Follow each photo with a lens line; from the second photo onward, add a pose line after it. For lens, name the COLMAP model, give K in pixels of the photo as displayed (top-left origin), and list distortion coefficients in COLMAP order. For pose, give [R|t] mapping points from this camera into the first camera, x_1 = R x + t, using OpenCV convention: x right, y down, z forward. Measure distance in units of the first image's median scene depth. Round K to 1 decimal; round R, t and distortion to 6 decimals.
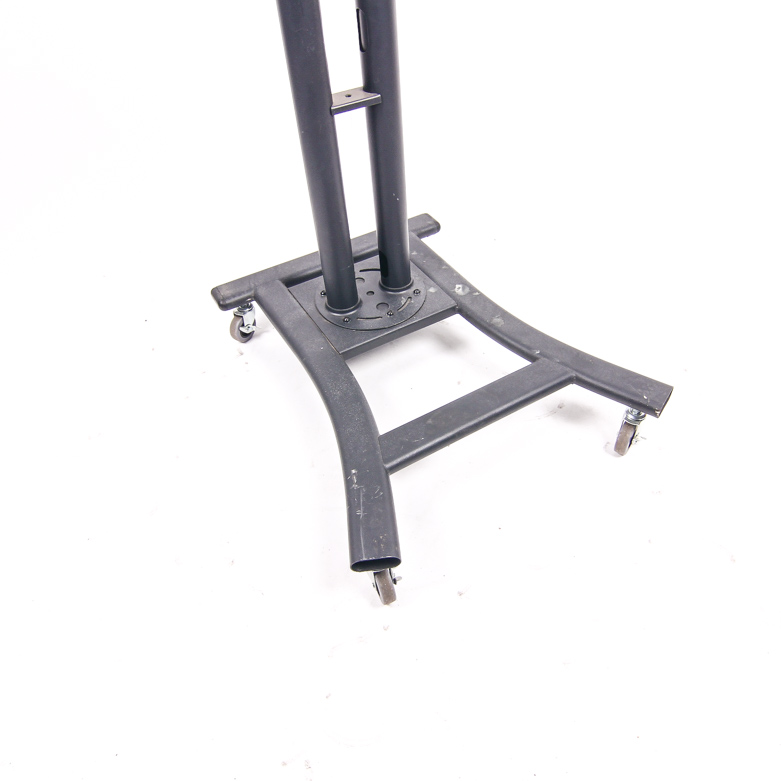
lens RADIAL K [[607.3, 0, 394.6], [0, 607.3, 375.9], [0, 0, 1]] dist [-0.001368, -0.002273]
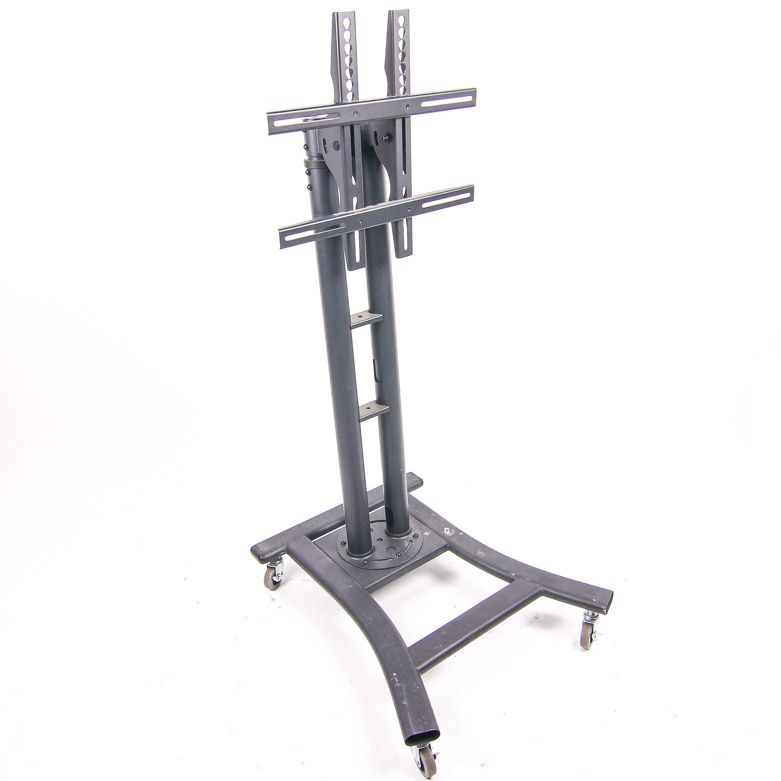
lens RADIAL K [[735.2, 0, 414.7], [0, 735.2, 375.9], [0, 0, 1]] dist [-0.011603, -0.017197]
pose [[0.989497, -0.051809, 0.134953, -0.164417], [0.094523, 0.938224, -0.332870, 0.064370], [-0.109370, 0.342129, 0.933266, -0.595171]]
